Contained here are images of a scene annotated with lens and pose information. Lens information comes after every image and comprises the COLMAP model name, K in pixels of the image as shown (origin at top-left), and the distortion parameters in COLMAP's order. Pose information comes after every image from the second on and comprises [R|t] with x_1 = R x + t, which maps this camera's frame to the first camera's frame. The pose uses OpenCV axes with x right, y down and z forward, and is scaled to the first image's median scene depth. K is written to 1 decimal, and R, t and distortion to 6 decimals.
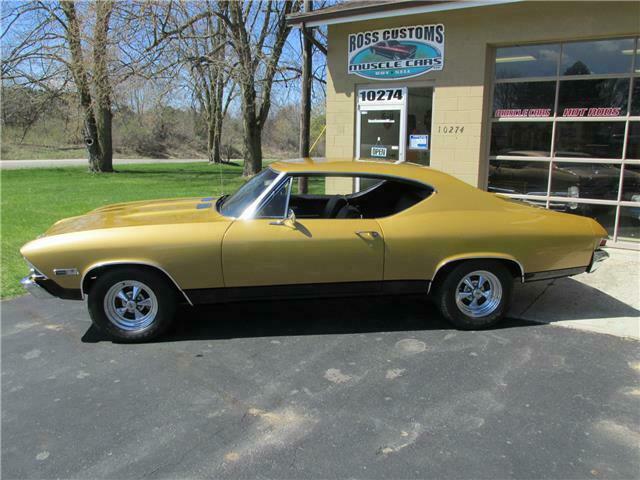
lens RADIAL K [[531.6, 0, 320.8], [0, 531.6, 238.5], [0, 0, 1]] dist [-0.027248, -0.004761]
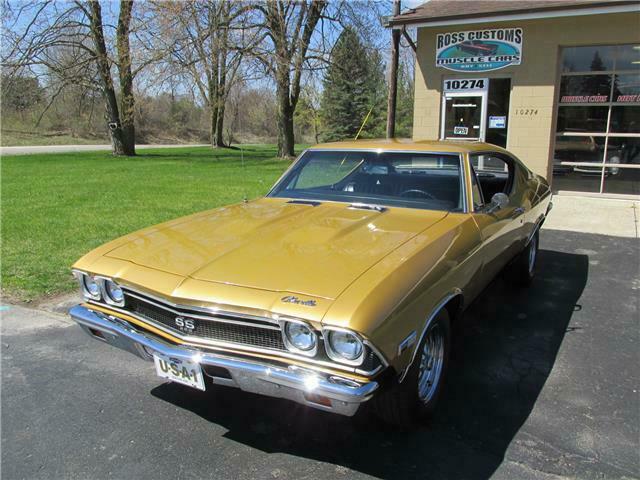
lens RADIAL K [[531.6, 0, 322.9], [0, 531.6, 237.7], [0, 0, 1]] dist [-0.027248, -0.004761]
pose [[0.996282, -0.022521, 0.083152, -0.363726], [0.020511, 0.999478, 0.024941, 0.055021], [-0.083671, -0.023143, 0.996225, -0.233378]]
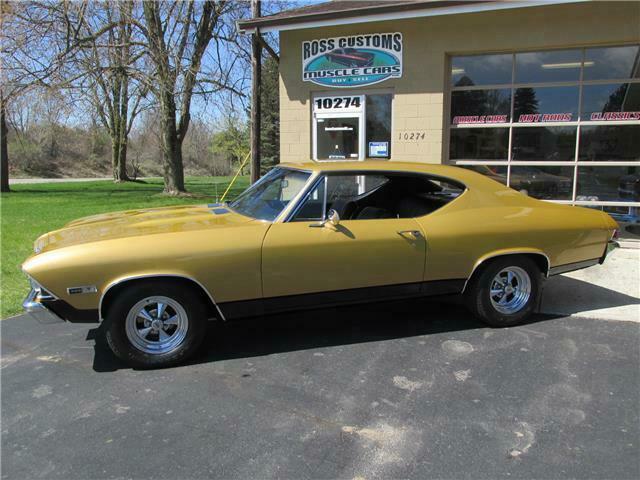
lens RADIAL K [[531.6, 0, 320.2], [0, 531.6, 237.9], [0, 0, 1]] dist [-0.027248, -0.004761]
pose [[0.981770, -0.038501, 0.186131, -0.126581], [0.044606, 0.998592, -0.028726, 0.010241], [-0.184762, 0.036505, 0.982105, 0.044787]]
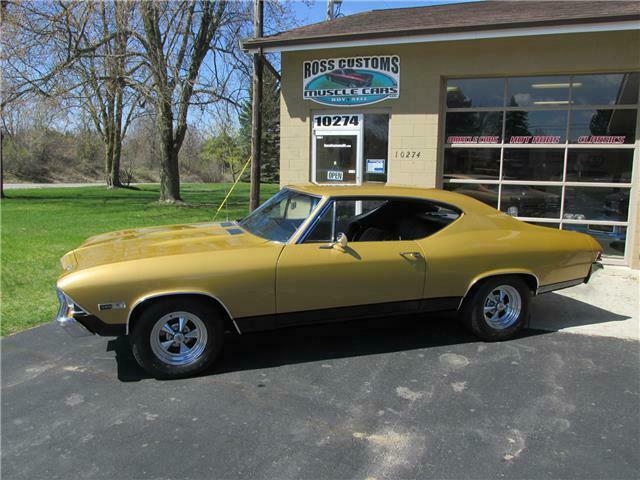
lens RADIAL K [[531.6, 0, 320.7], [0, 531.6, 240.1], [0, 0, 1]] dist [-0.027248, -0.004761]
pose [[0.978101, -0.025801, 0.206525, -0.151913], [0.034062, 0.998751, -0.036544, -0.002679], [-0.205324, 0.042779, 0.977759, 0.009009]]
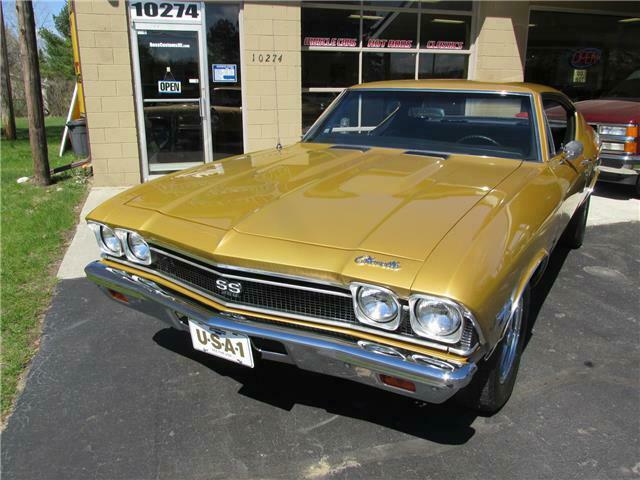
lens RADIAL K [[531.6, 0, 319.4], [0, 531.6, 242.3], [0, 0, 1]] dist [-0.027248, -0.004761]
pose [[0.610686, -0.228883, 0.758074, -0.443705], [0.151531, 0.973403, 0.171828, -0.049338], [-0.777240, 0.009939, 0.629126, 0.403994]]
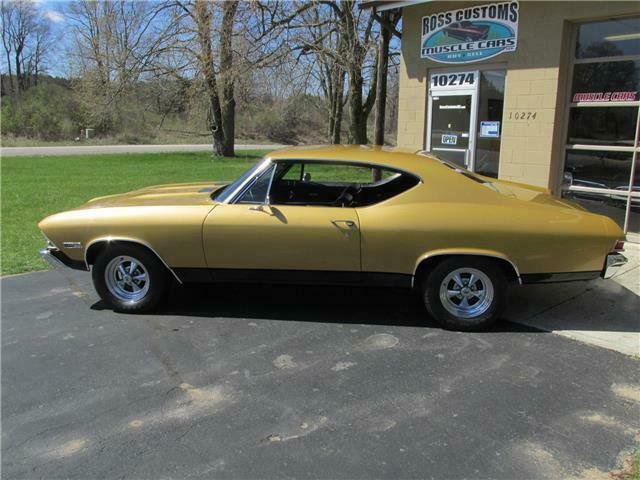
lens RADIAL K [[531.6, 0, 322.2], [0, 531.6, 238.0], [0, 0, 1]] dist [-0.027248, -0.004761]
pose [[0.968475, 0.050703, -0.243896, 0.147579], [-0.045140, 0.998578, 0.028347, -0.003583], [0.244987, -0.016444, 0.969387, 0.020141]]
